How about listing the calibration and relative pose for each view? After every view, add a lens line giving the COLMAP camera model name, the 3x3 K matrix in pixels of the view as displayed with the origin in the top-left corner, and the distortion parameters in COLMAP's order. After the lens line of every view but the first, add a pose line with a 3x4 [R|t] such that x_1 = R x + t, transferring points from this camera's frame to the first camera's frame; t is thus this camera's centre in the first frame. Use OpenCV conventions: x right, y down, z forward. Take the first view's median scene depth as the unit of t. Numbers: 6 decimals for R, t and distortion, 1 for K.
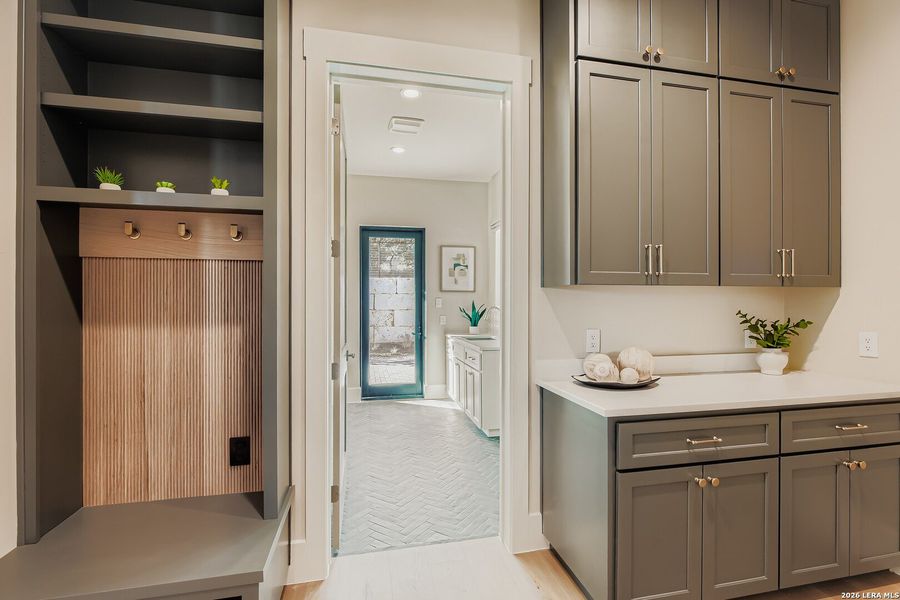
lens RADIAL K [[407.8, 0, 452.1], [0, 407.8, 301.1], [0, 0, 1]] dist [-0.002706, -0.000688]
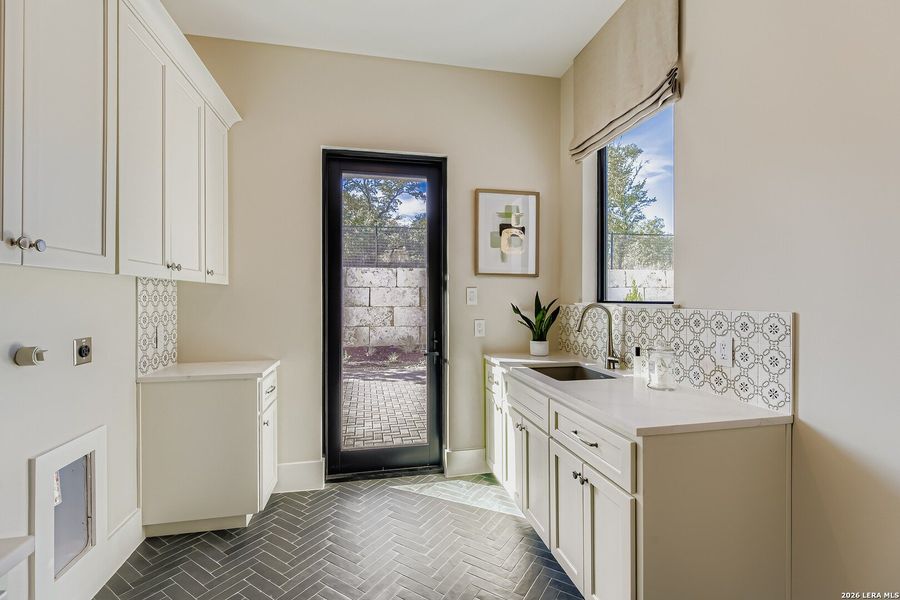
lens RADIAL K [[407.8, 0, 452.1], [0, 407.8, 301.1], [0, 0, 1]] dist [-0.002706, -0.000688]
pose [[0.999993, 0.002077, -0.002959, -0.056853], [-0.002046, 0.999945, 0.010331, 0.004883], [0.002981, -0.010325, 0.999942, 0.458998]]
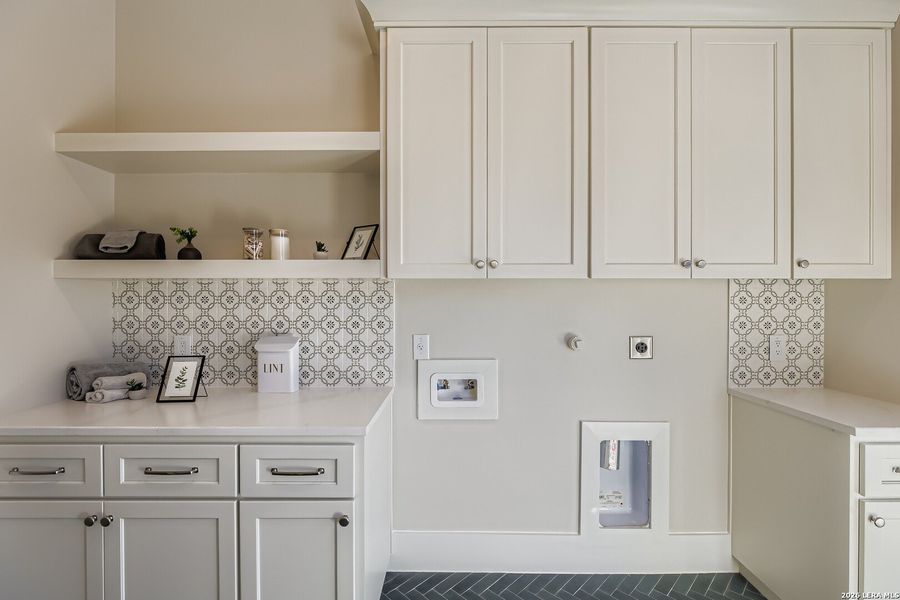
lens RADIAL K [[407.8, 0, 452.1], [0, 407.8, 301.1], [0, 0, 1]] dist [-0.002706, -0.000688]
pose [[-0.212903, 0.007312, -0.977046, 0.040856], [0.000641, 0.999973, 0.007344, 0.004902], [0.977073, 0.000938, -0.212902, 0.701294]]
